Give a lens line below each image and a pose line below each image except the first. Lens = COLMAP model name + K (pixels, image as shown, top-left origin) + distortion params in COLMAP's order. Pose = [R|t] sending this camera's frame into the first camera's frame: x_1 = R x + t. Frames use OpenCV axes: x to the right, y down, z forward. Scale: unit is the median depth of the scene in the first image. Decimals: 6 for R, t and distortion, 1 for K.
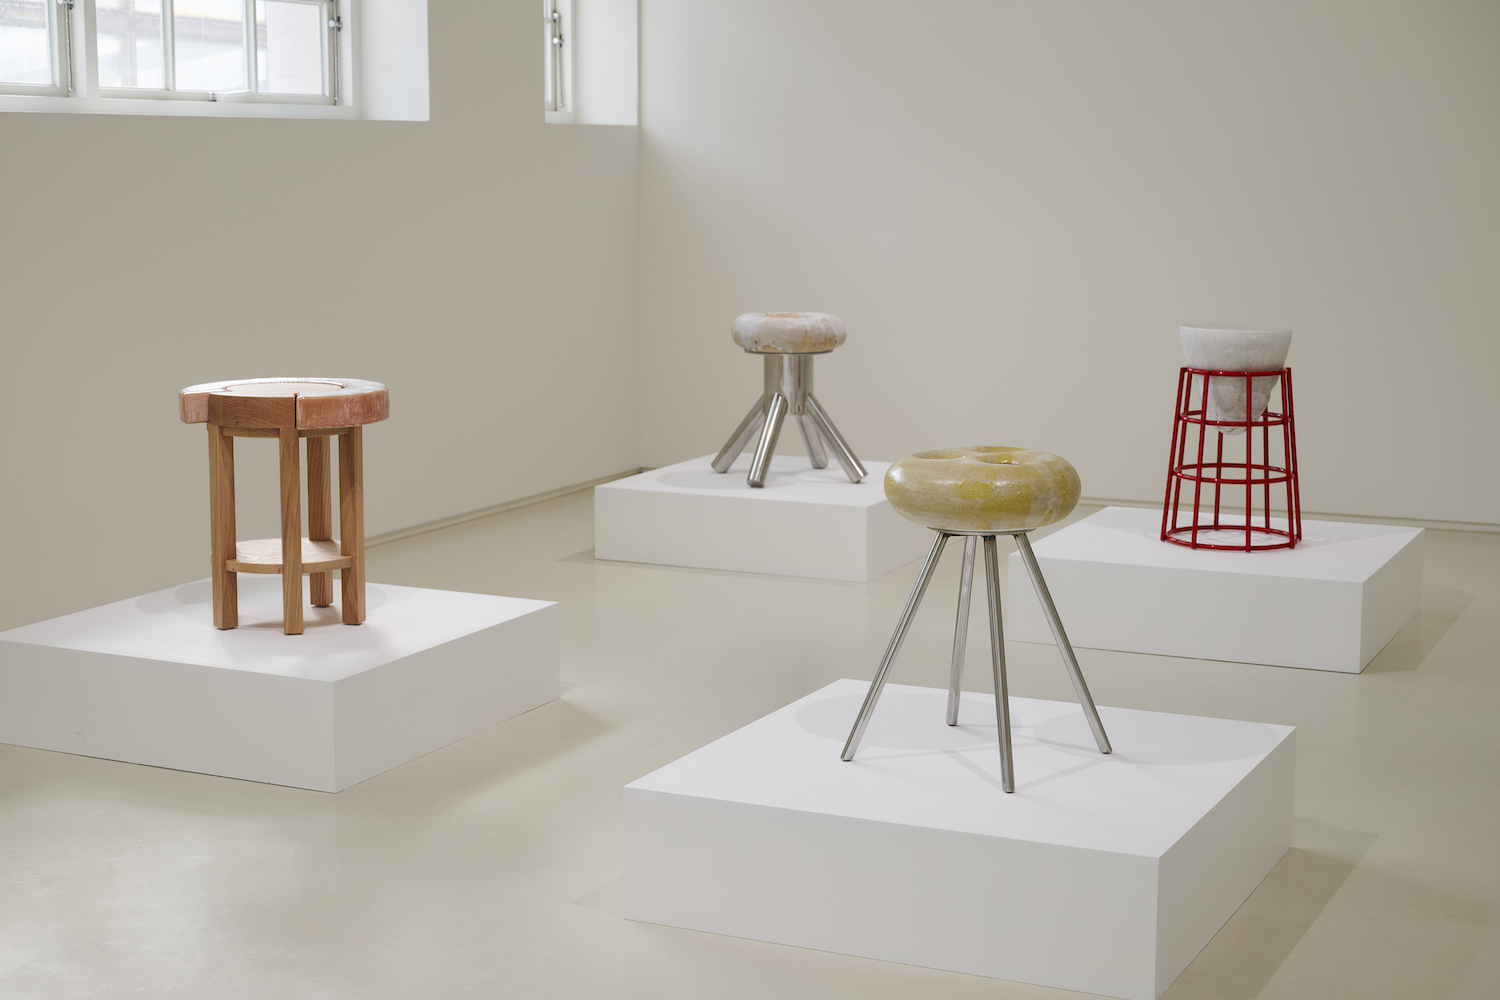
lens RADIAL K [[2393.3, 0, 750.0], [0, 2393.3, 500.0], [0, 0, 1]] dist [0.016835, 0.014858]
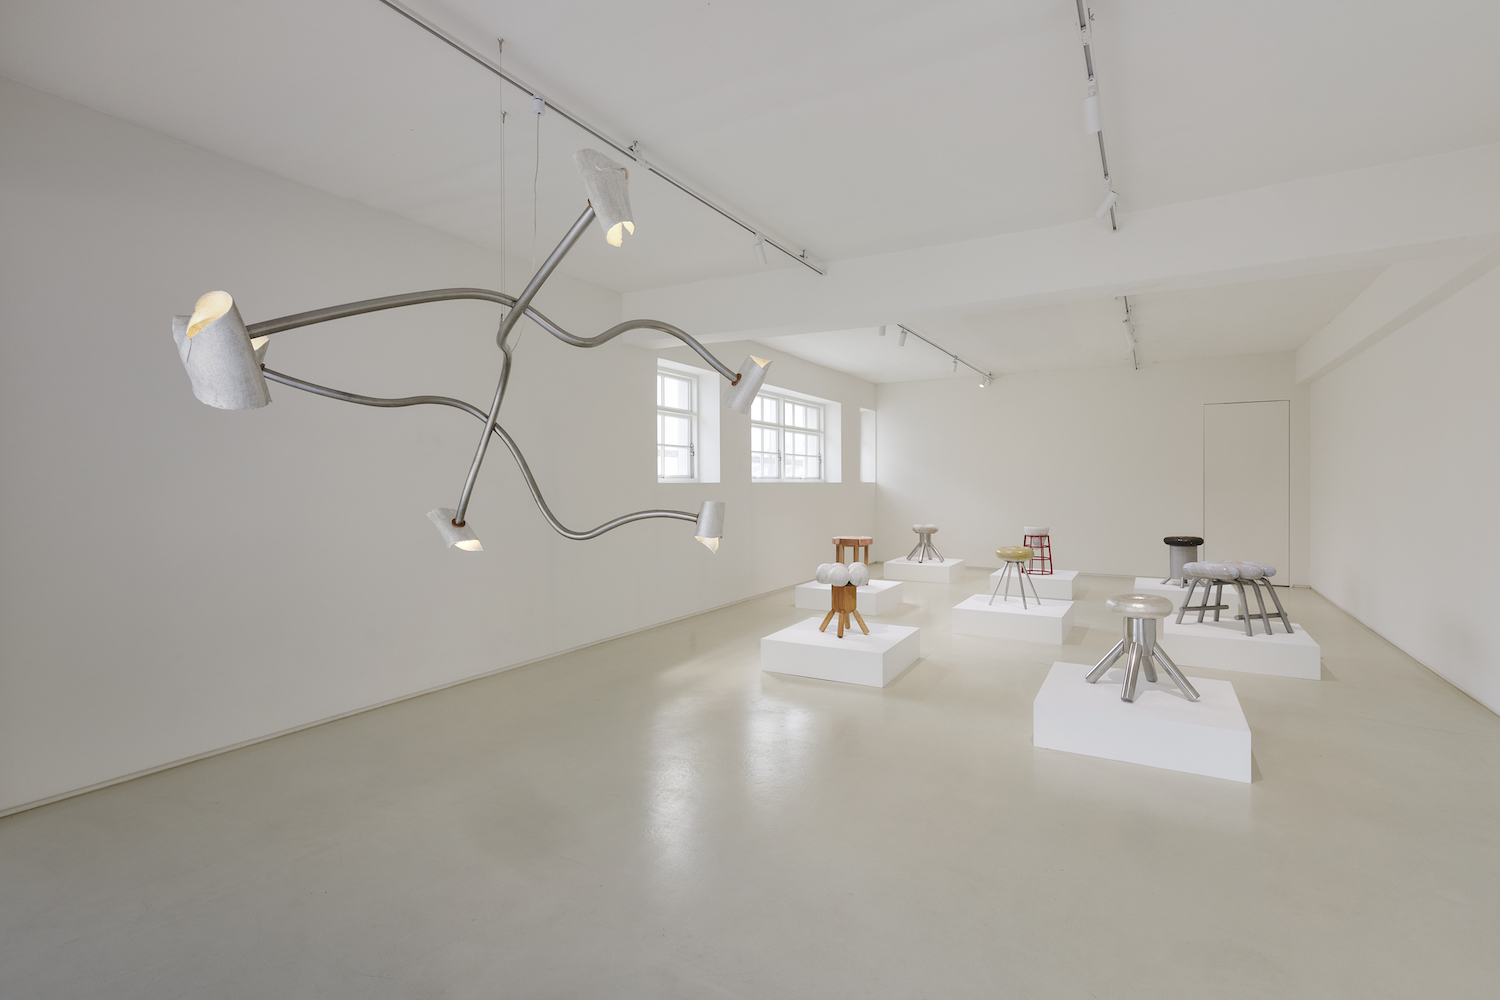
lens RADIAL K [[698.2, 0, 760.3], [0, 698.2, 475.9], [0, 0, 1]] dist [0.010816, -0.000229]
pose [[0.996616, -0.005663, -0.081999, -0.218056], [-0.007057, 0.988044, -0.154008, 0.043590], [0.081890, 0.154066, 0.984661, -0.398511]]
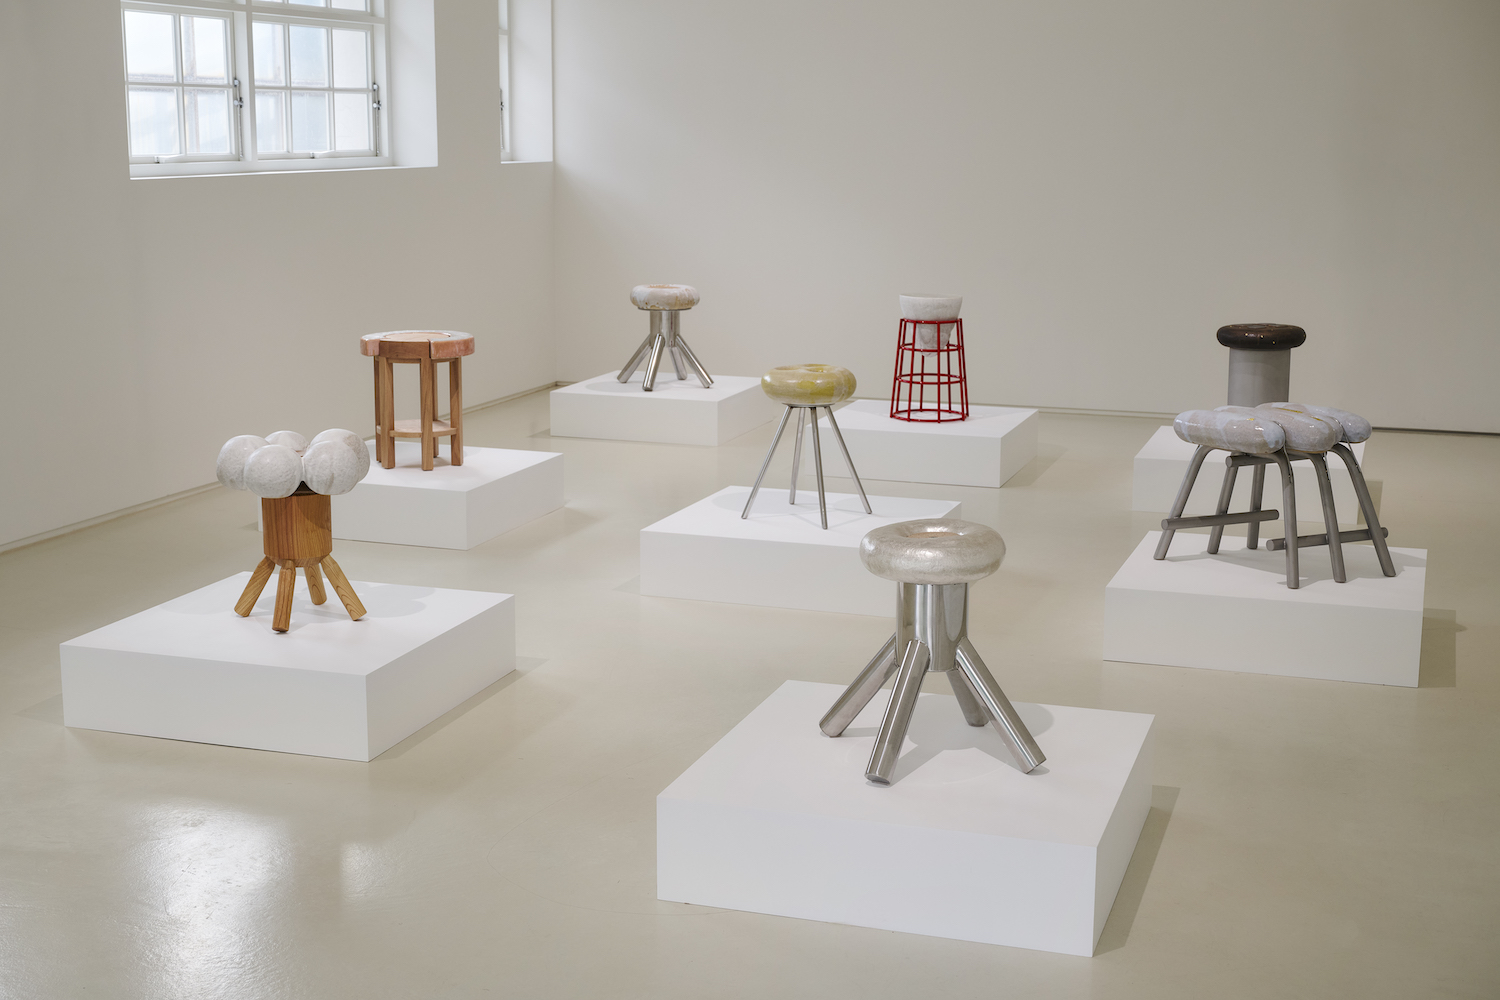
lens RADIAL K [[1981.3, 0, 750.0], [0, 1981.3, 500.0], [0, 0, 1]] dist [-0.018524, -0.001554]
pose [[0.994210, -0.017080, 0.106092, -0.085727], [0.012410, 0.998931, 0.044524, 0.011344], [-0.106739, -0.042949, 0.993359, -0.434670]]
